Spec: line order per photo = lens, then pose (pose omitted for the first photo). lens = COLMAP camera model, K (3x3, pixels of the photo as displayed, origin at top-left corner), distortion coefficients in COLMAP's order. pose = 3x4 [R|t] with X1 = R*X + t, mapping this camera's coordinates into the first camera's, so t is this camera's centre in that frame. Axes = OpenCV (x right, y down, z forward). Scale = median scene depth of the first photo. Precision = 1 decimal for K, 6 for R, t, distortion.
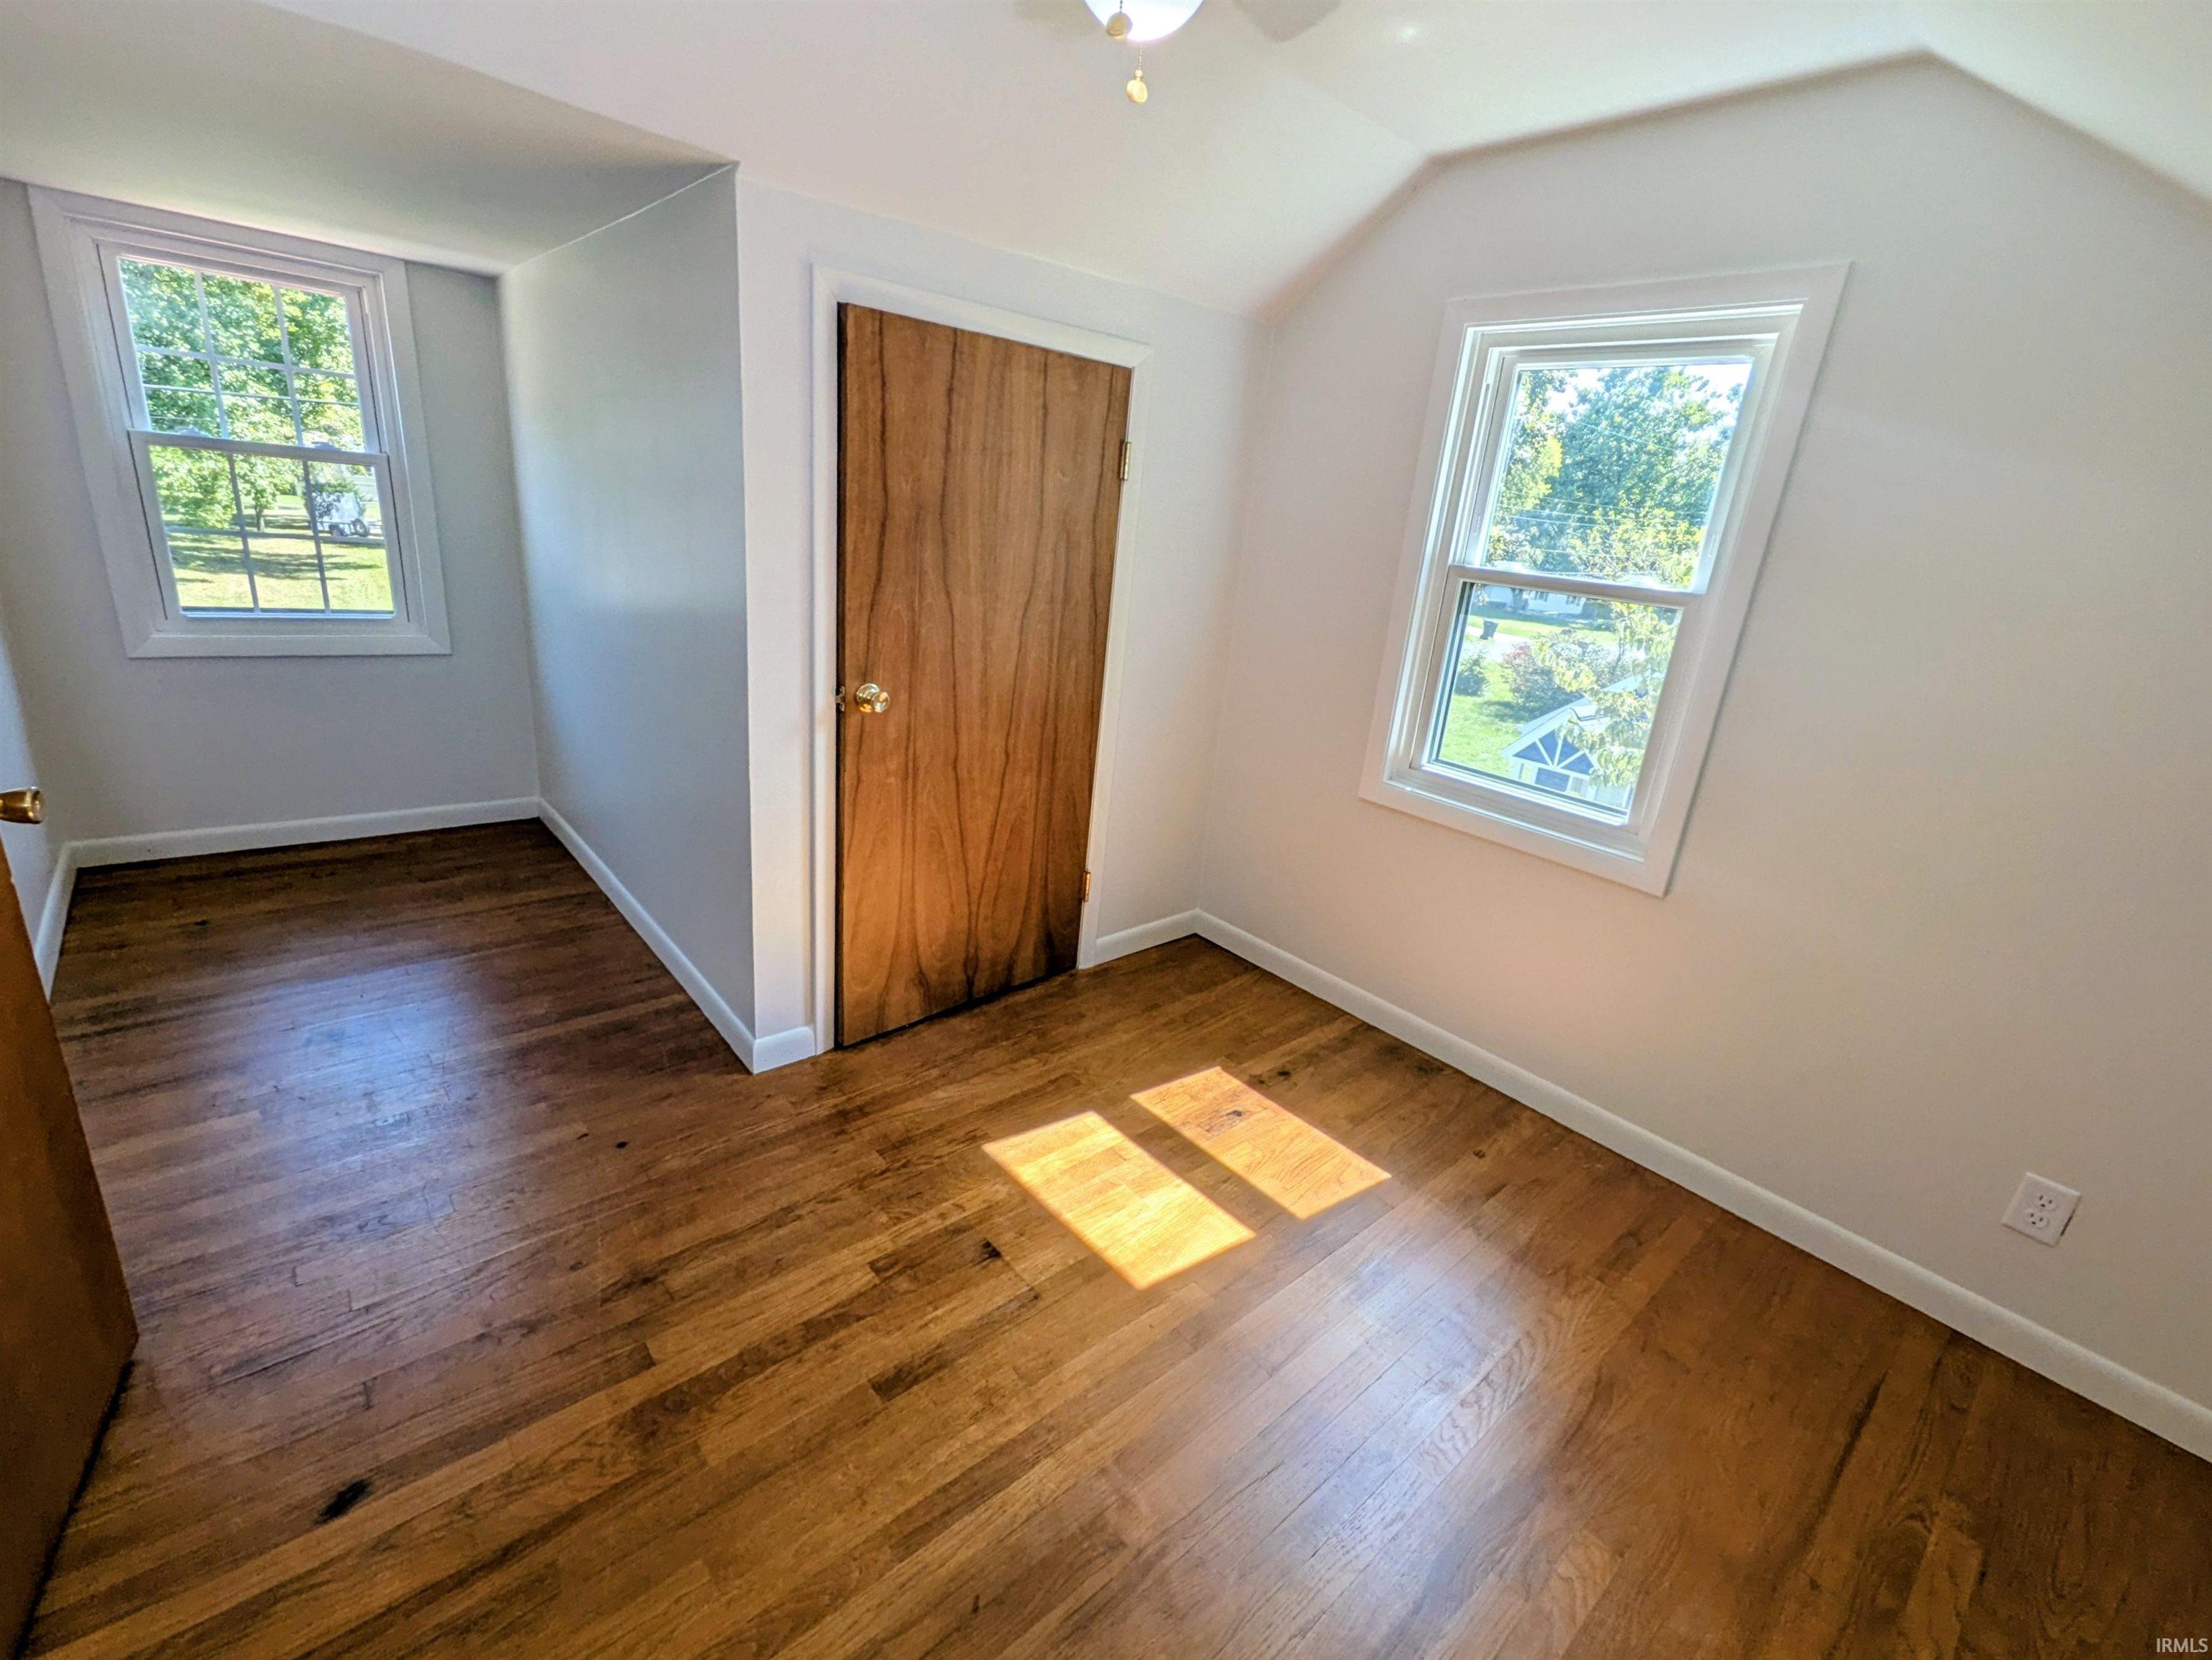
lens RADIAL K [[970.5, 0, 1106.0], [0, 970.5, 830.0], [0, 0, 1]] dist [0.003767, 0.000829]
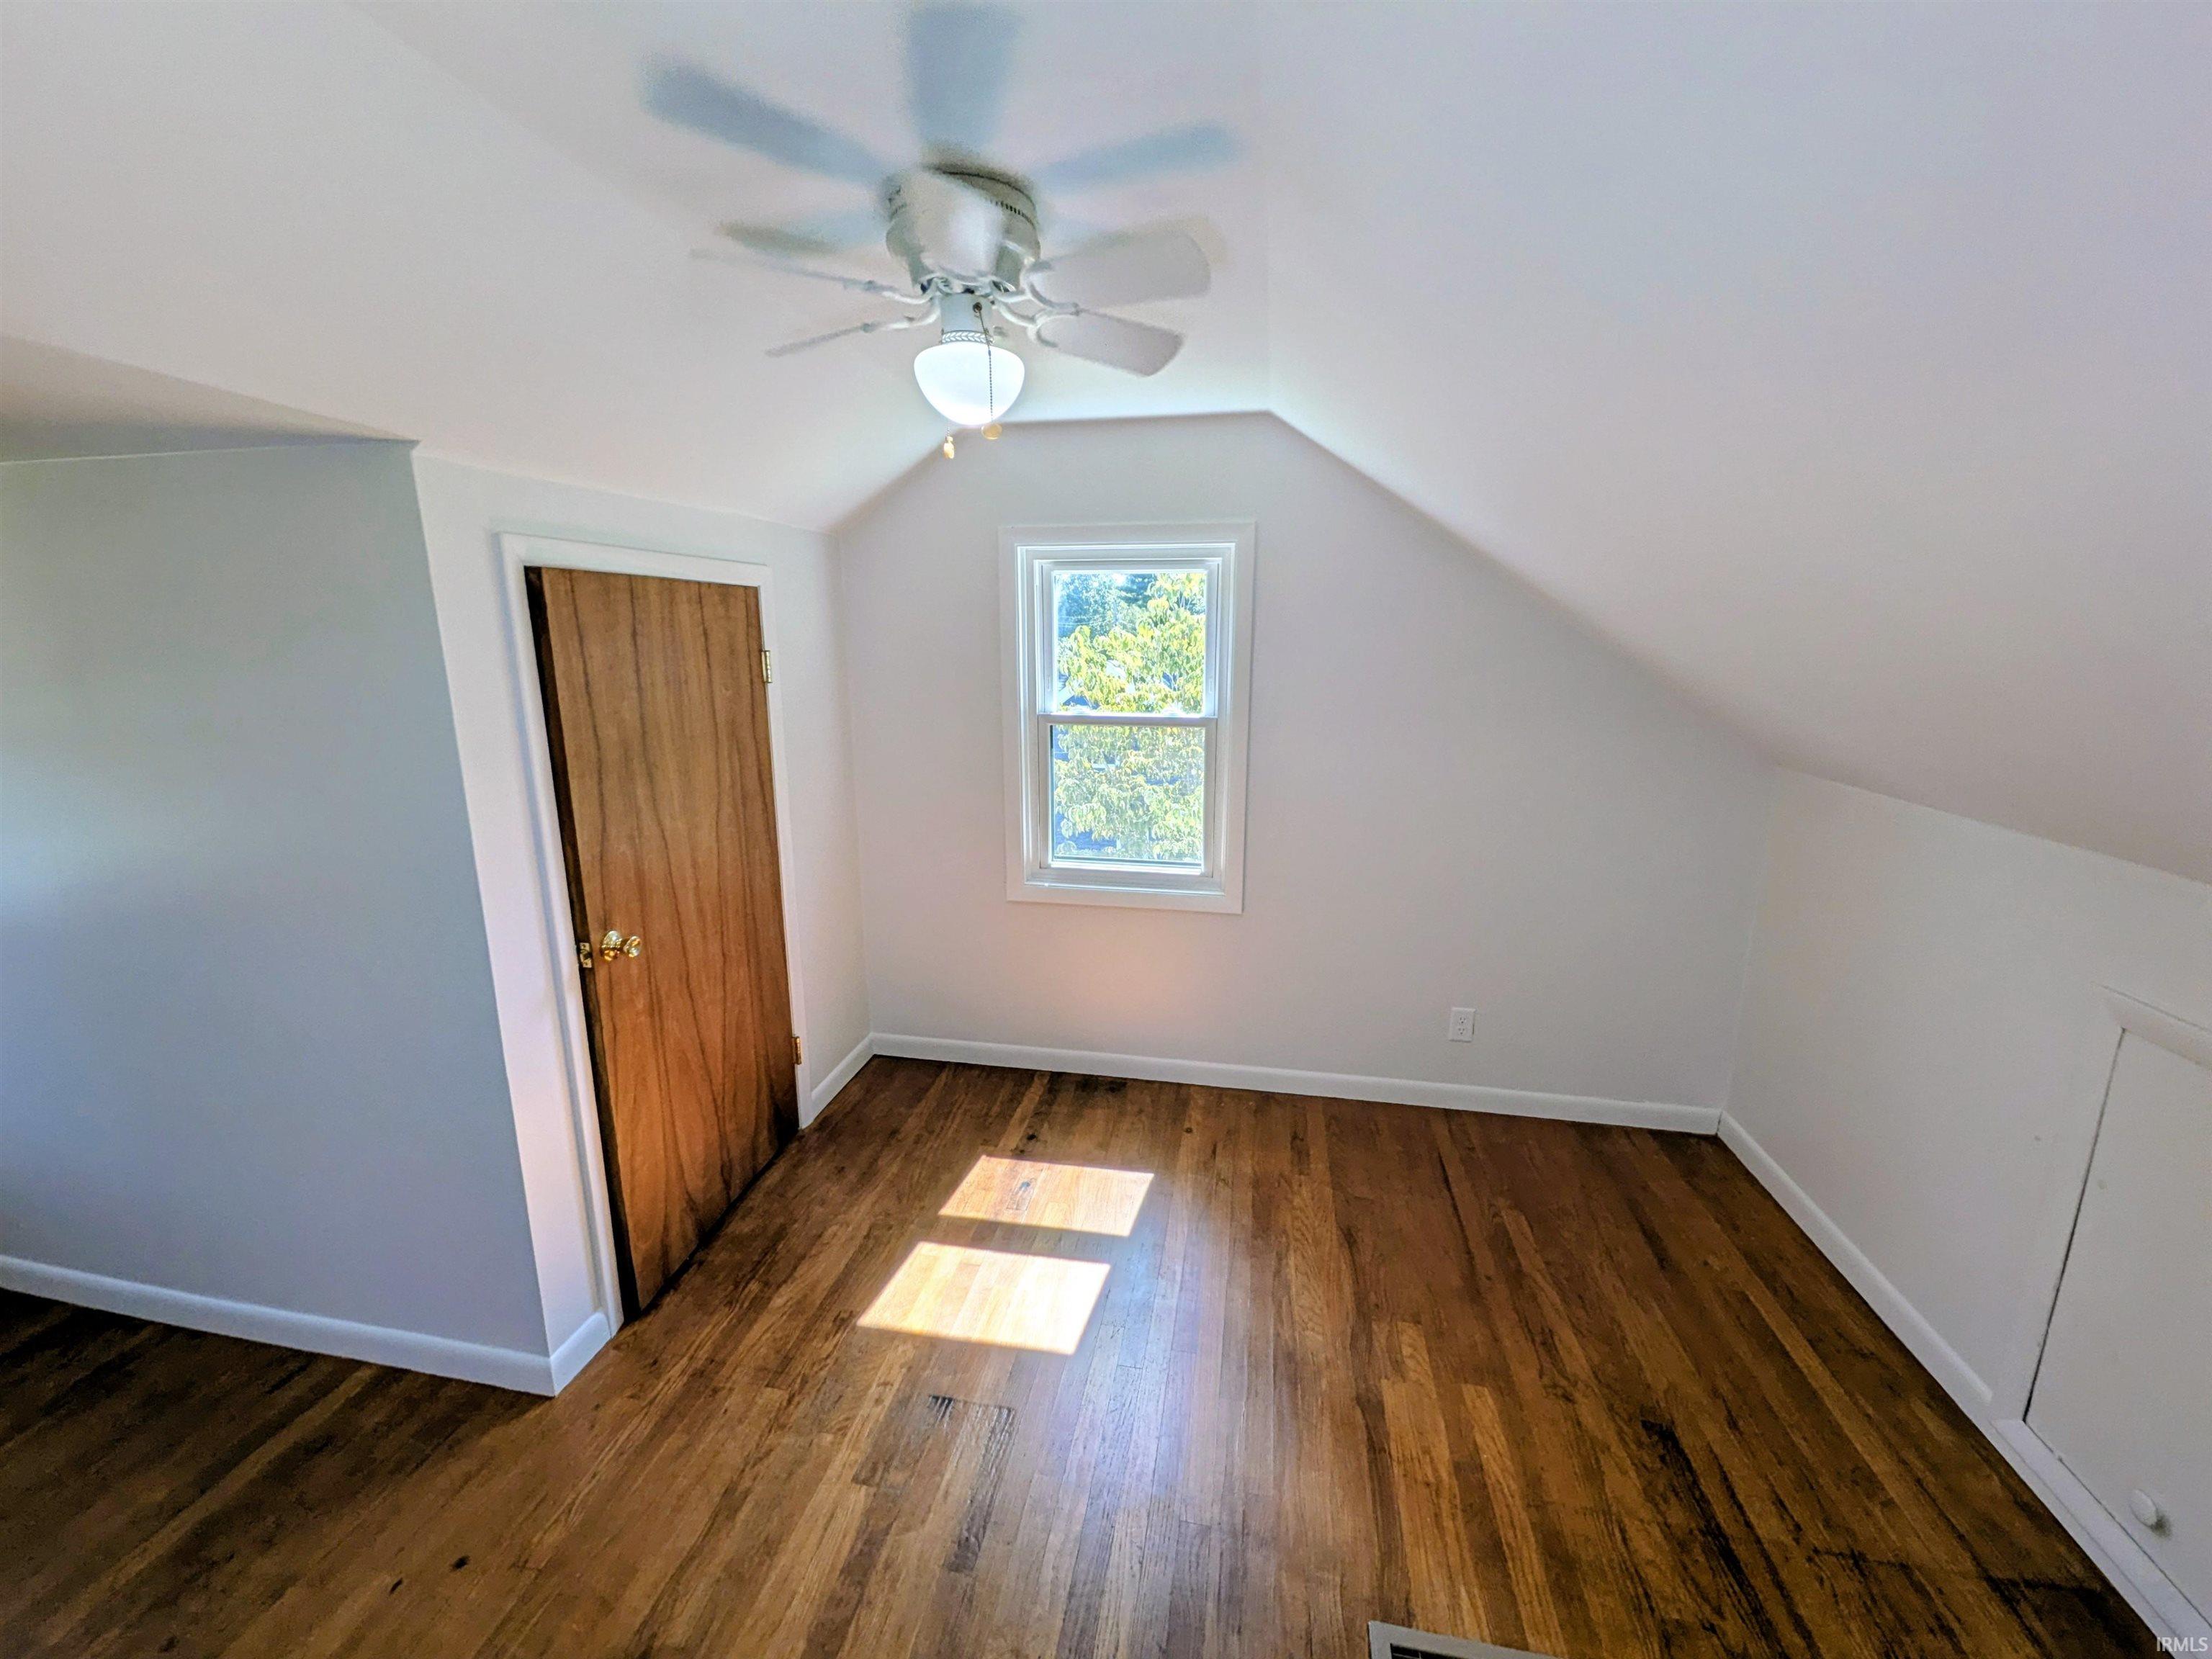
lens RADIAL K [[873.9, 0, 1113.0], [0, 873.9, 831.7], [0, 0, 1]] dist [0.007684, -0.000399]
pose [[0.779416, -0.224905, 0.584747, -0.323043], [0.265210, 0.964036, 0.017286, -0.122040], [-0.567604, 0.141608, 0.811032, -0.002550]]
